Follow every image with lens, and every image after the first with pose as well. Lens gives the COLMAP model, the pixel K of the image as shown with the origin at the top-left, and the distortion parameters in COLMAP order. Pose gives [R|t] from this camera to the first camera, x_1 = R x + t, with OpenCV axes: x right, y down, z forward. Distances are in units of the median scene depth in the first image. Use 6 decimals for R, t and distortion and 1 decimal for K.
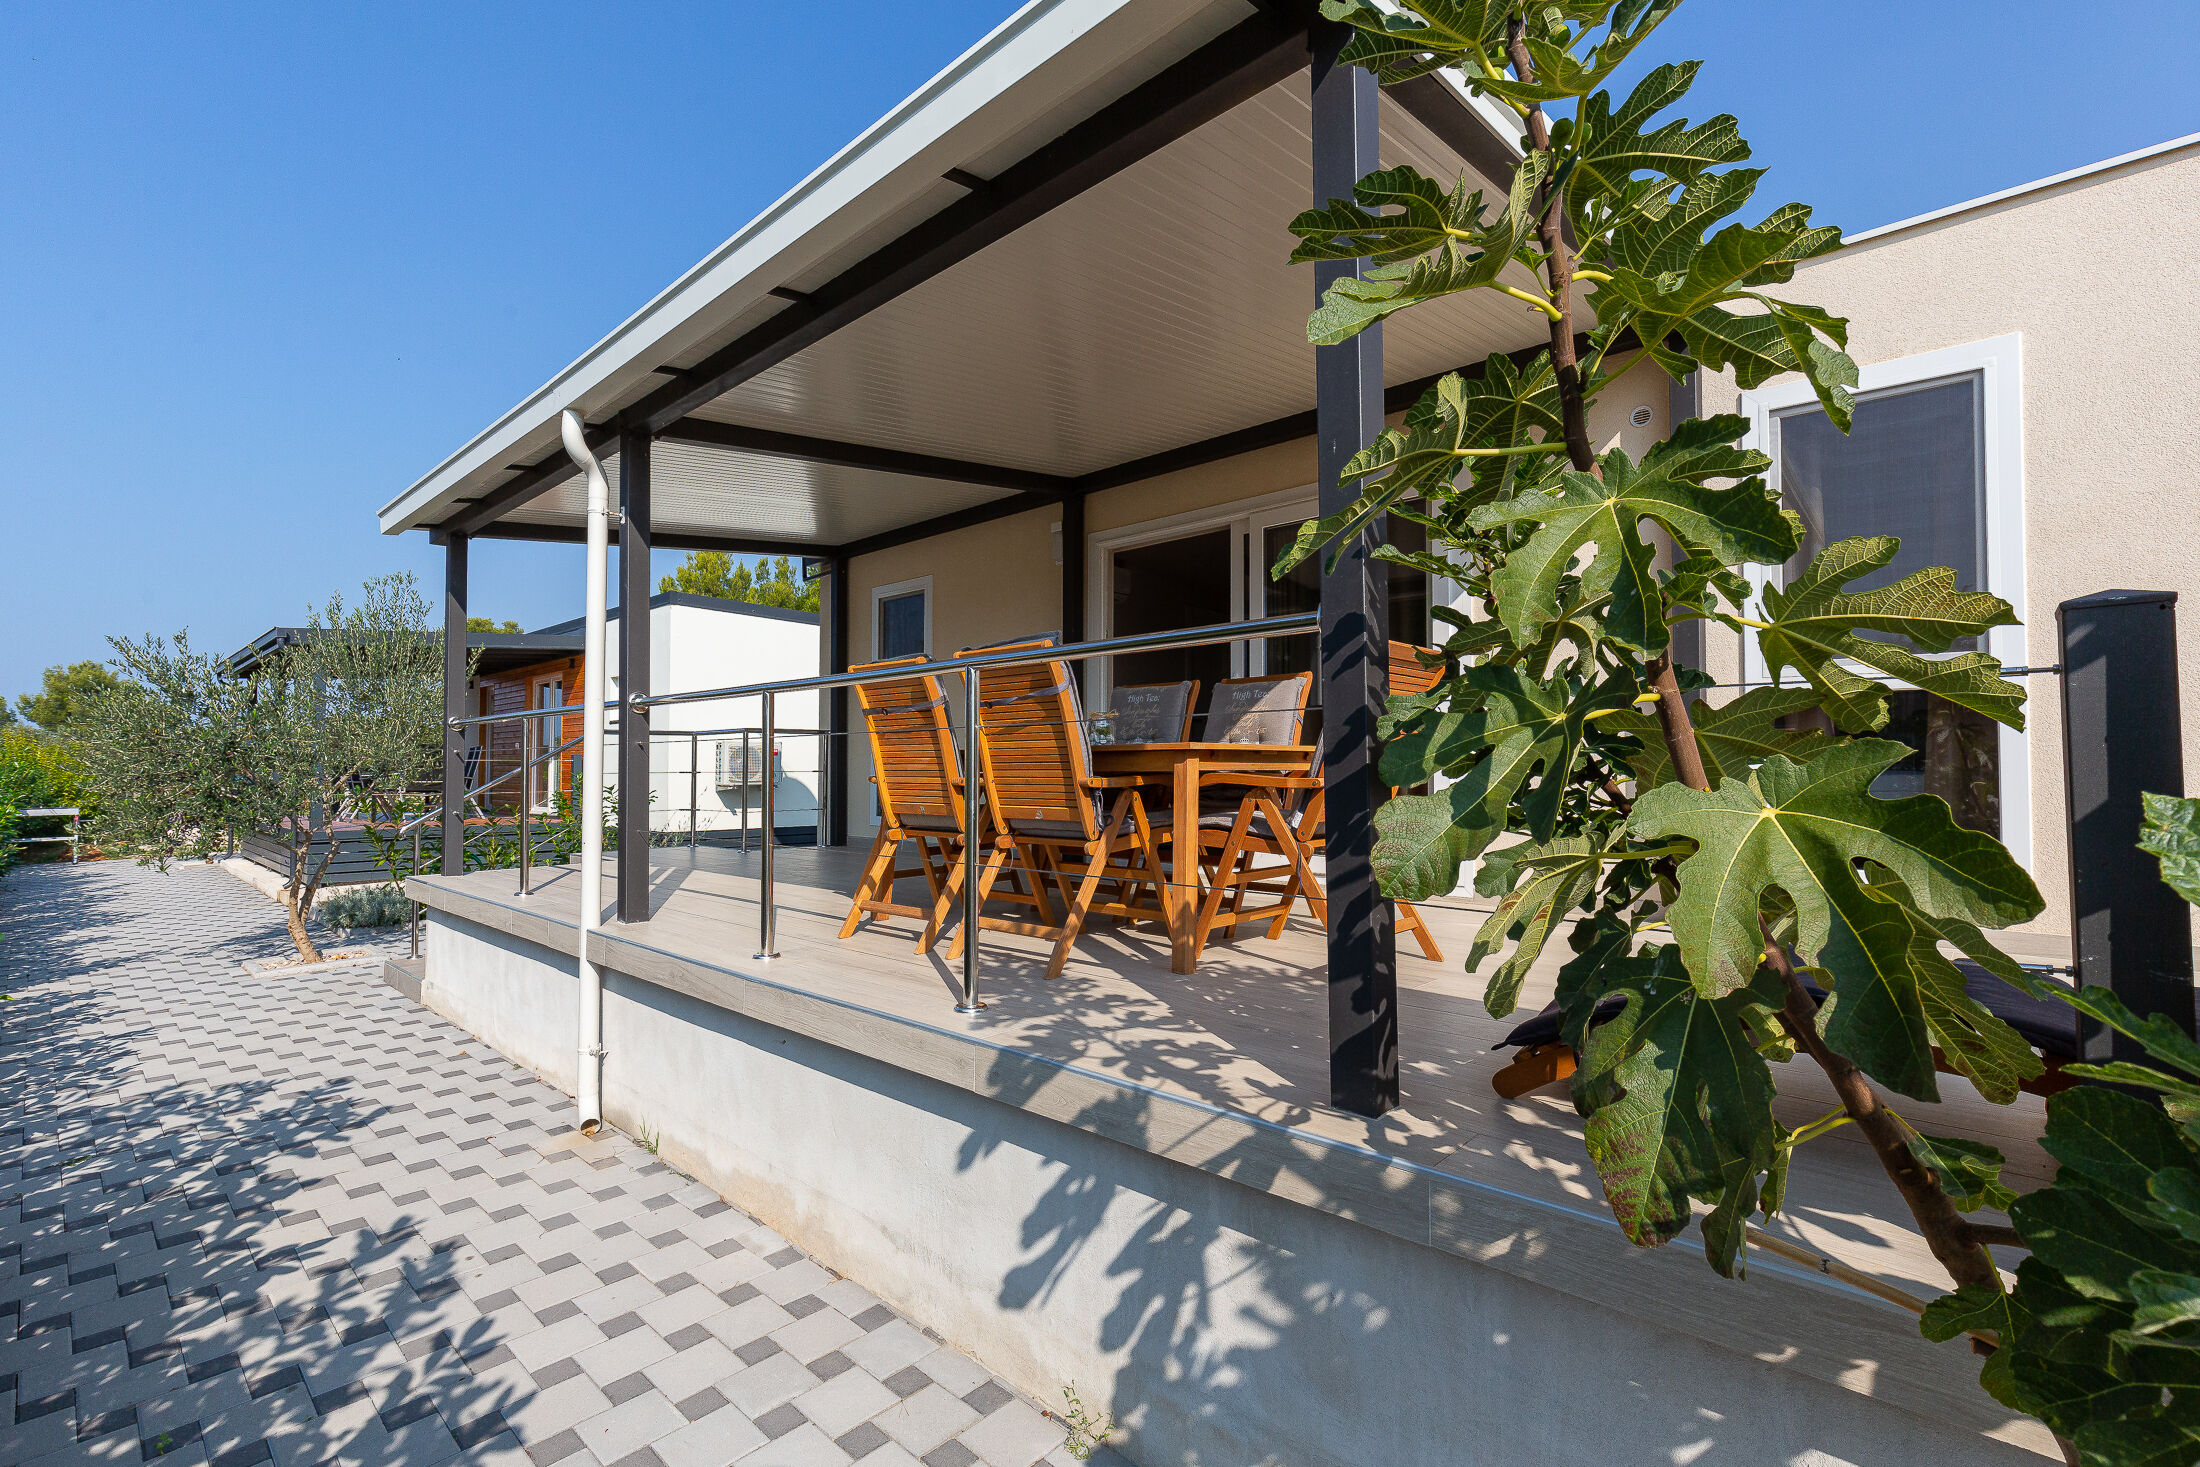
lens RADIAL K [[1014.0, 0, 1100.8], [0, 1014.0, 745.9], [0, 0, 1]] dist [0.003824, -0.001542]
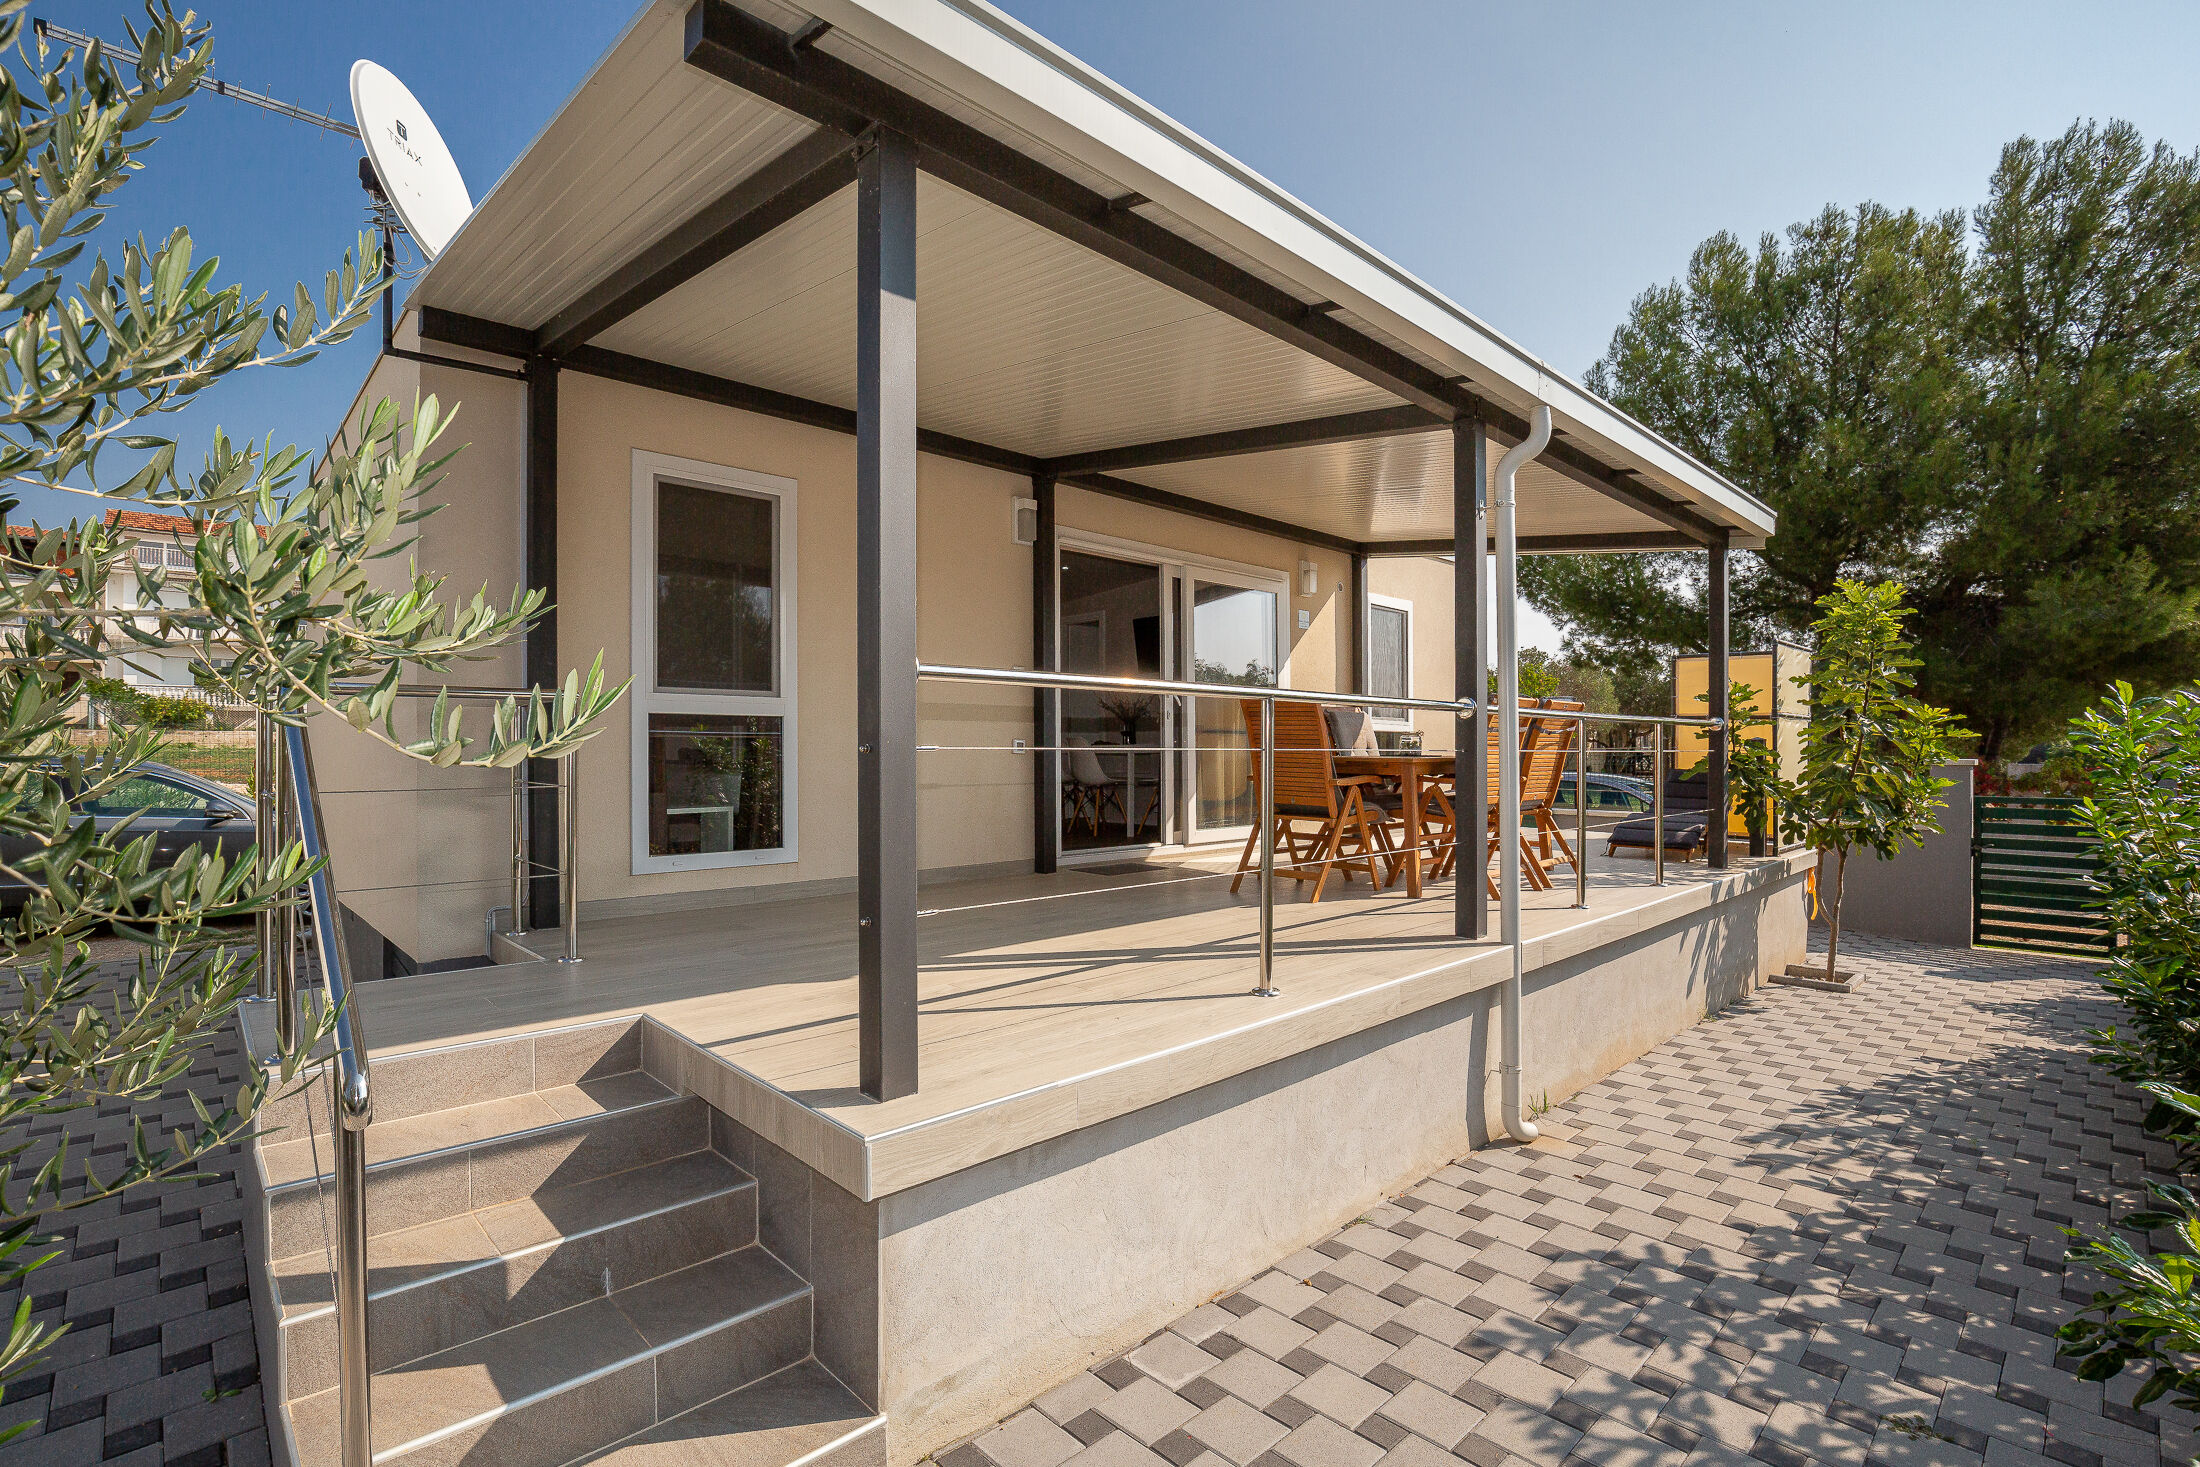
lens RADIAL K [[1014.0, 0, 1100.1], [0, 1014.0, 741.9], [0, 0, 1]] dist [0.003824, -0.001542]
pose [[0.029461, 0.026552, 0.999213, -1.904987], [-0.017532, 0.999507, -0.026043, -0.004948], [-0.999412, -0.016751, 0.029912, 1.701036]]
